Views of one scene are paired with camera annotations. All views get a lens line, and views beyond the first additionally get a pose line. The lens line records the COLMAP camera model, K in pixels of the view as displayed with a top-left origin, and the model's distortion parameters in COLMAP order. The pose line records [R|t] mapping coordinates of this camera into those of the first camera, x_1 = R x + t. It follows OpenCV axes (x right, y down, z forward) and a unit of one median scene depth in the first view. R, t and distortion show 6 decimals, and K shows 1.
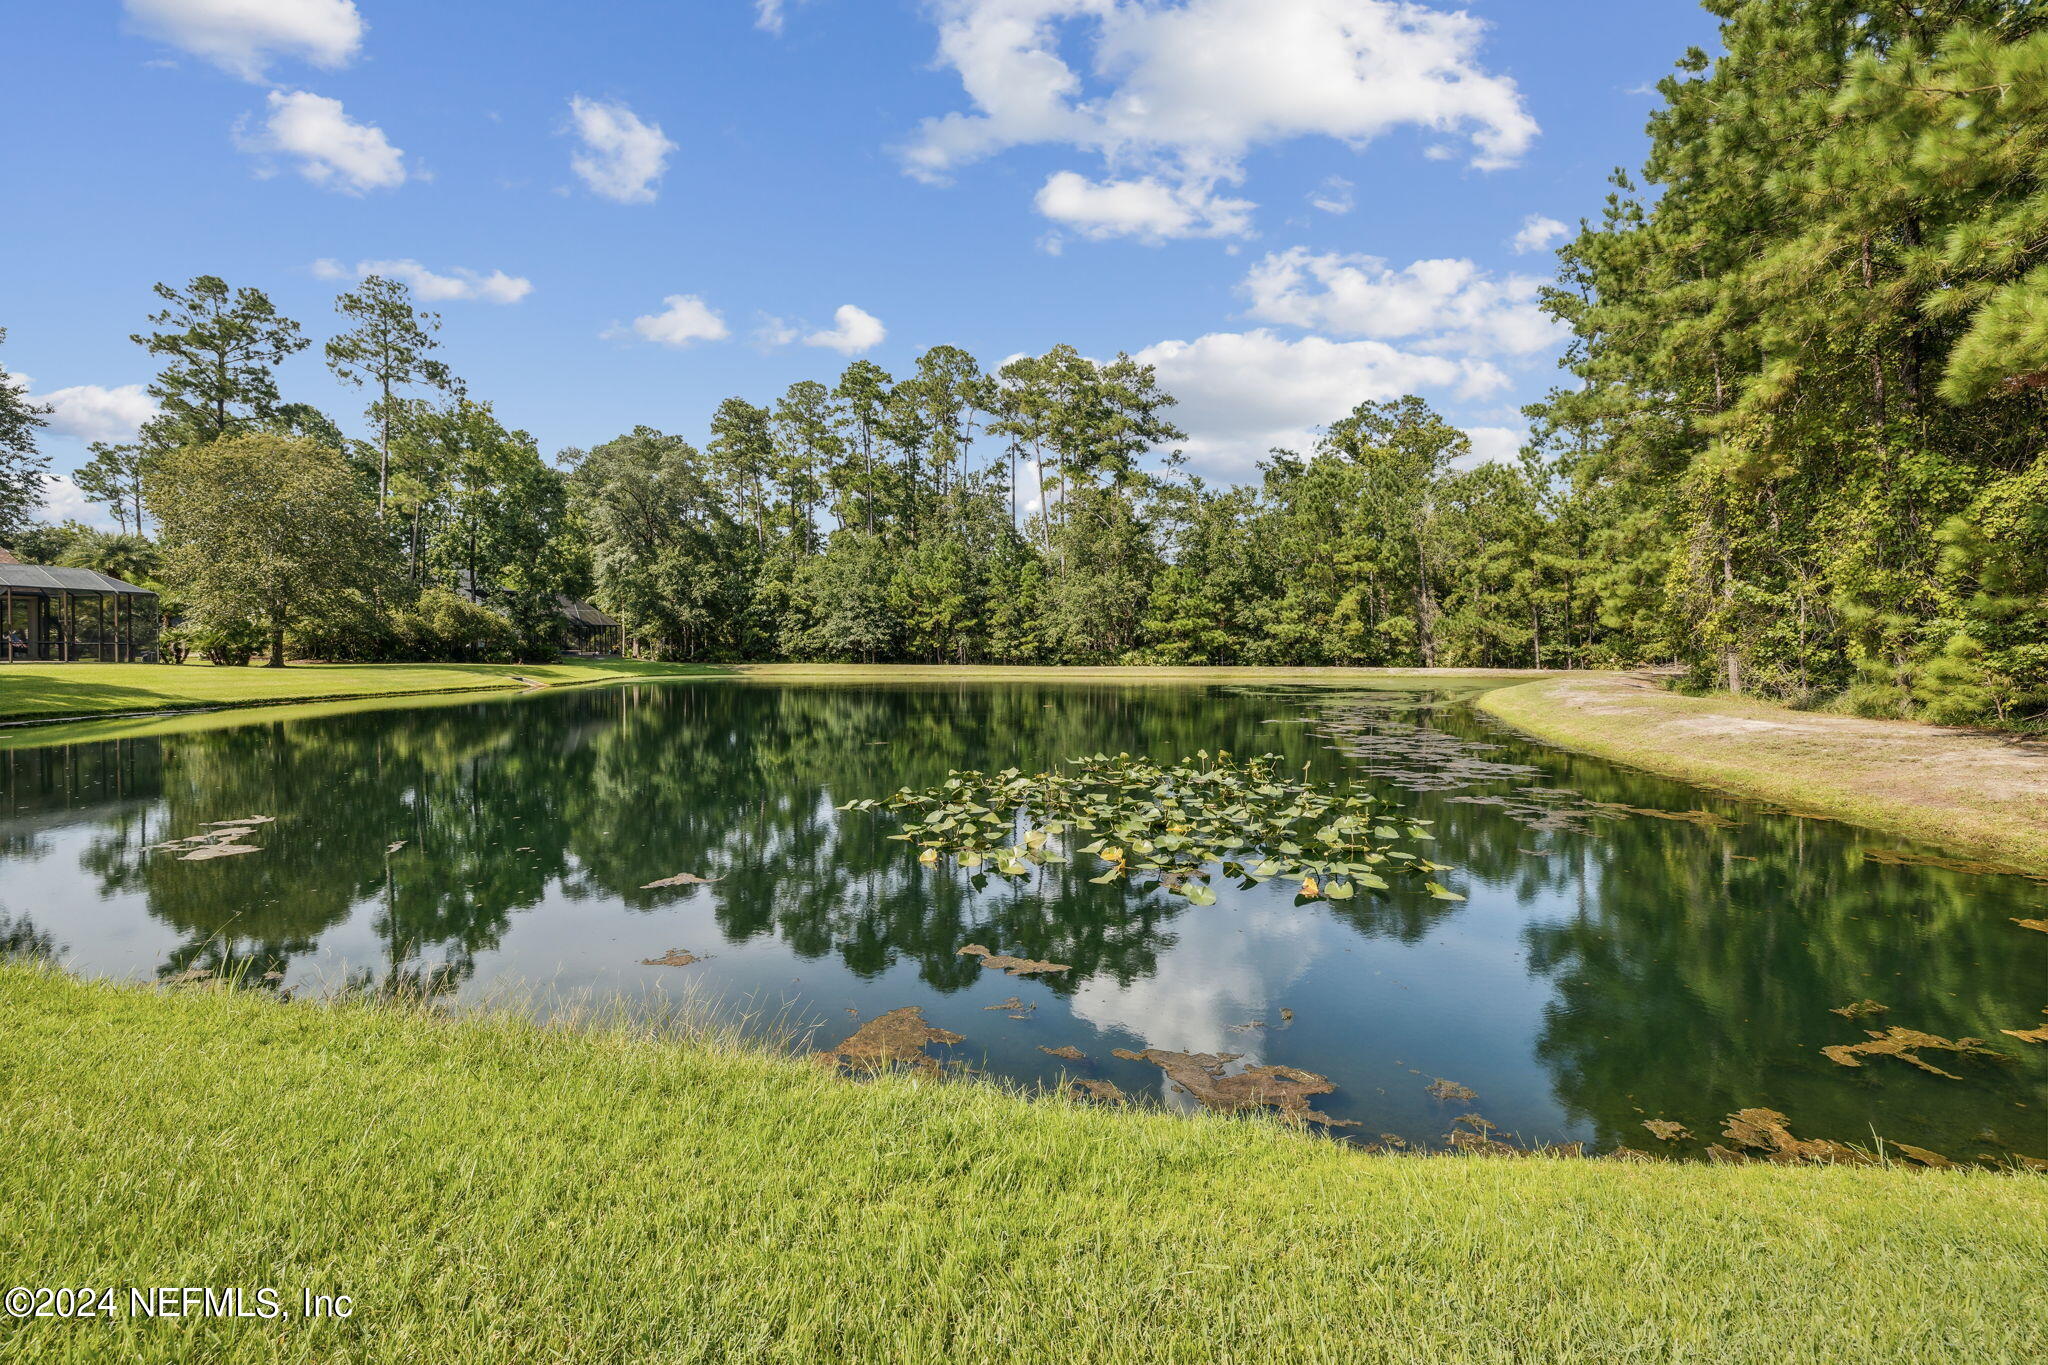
lens RADIAL K [[874.9, 0, 1035.6], [0, 874.9, 662.5], [0, 0, 1]] dist [-0.004454, -0.000659]
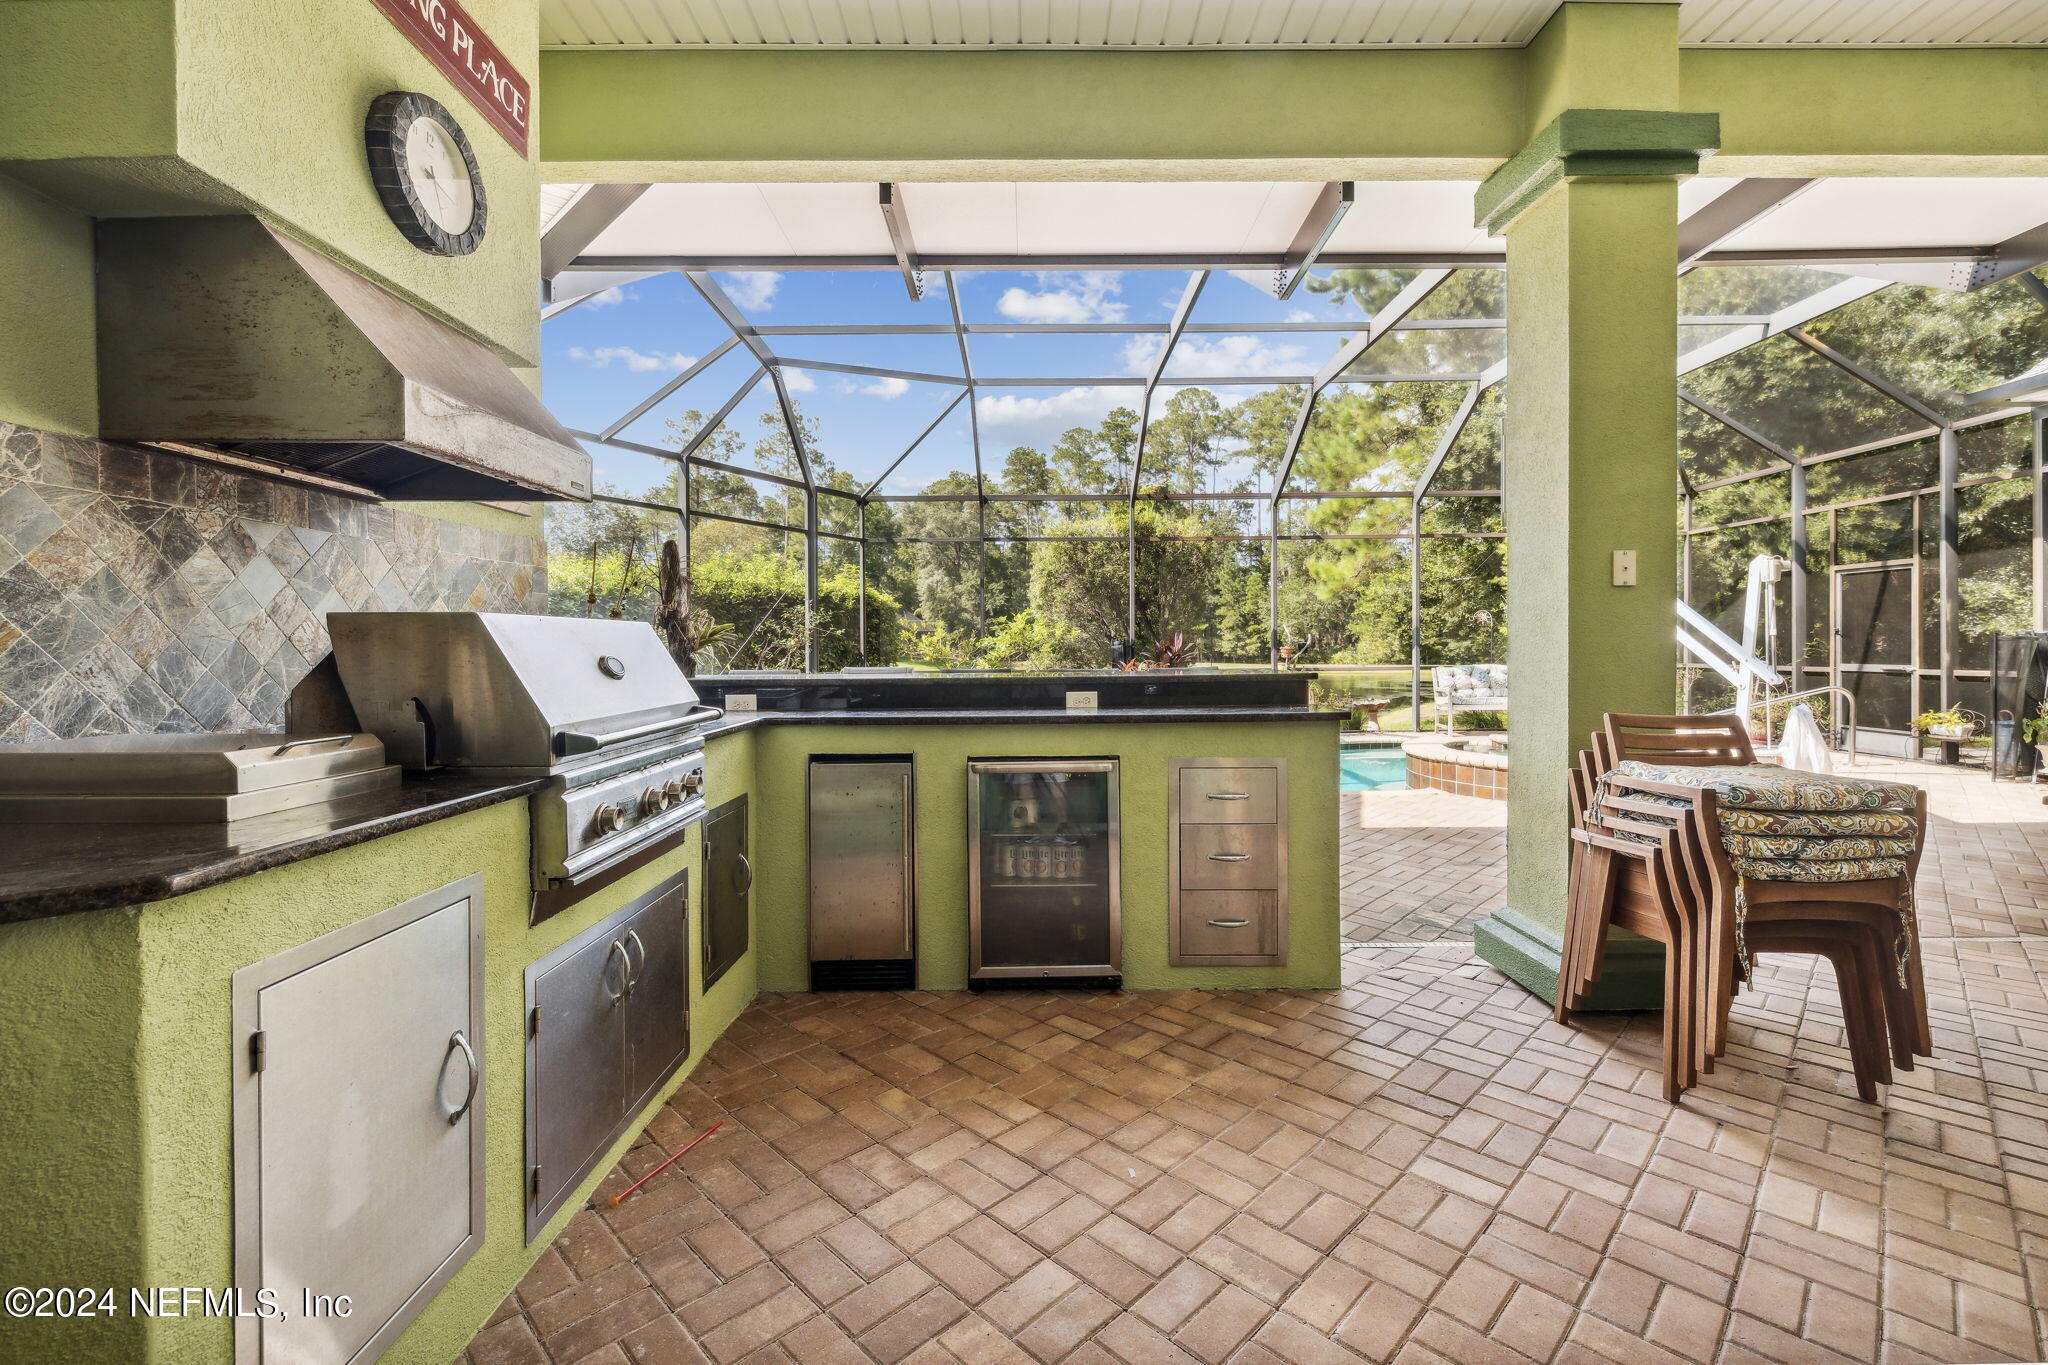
lens RADIAL K [[874.9, 0, 1027.9], [0, 874.9, 671.9], [0, 0, 1]] dist [-0.004454, -0.000659]
pose [[0.936327, 0.008576, -0.351024, 0.113390], [-0.003372, 0.999875, 0.015435, -0.001997], [0.351112, -0.013268, 0.936239, -0.179808]]
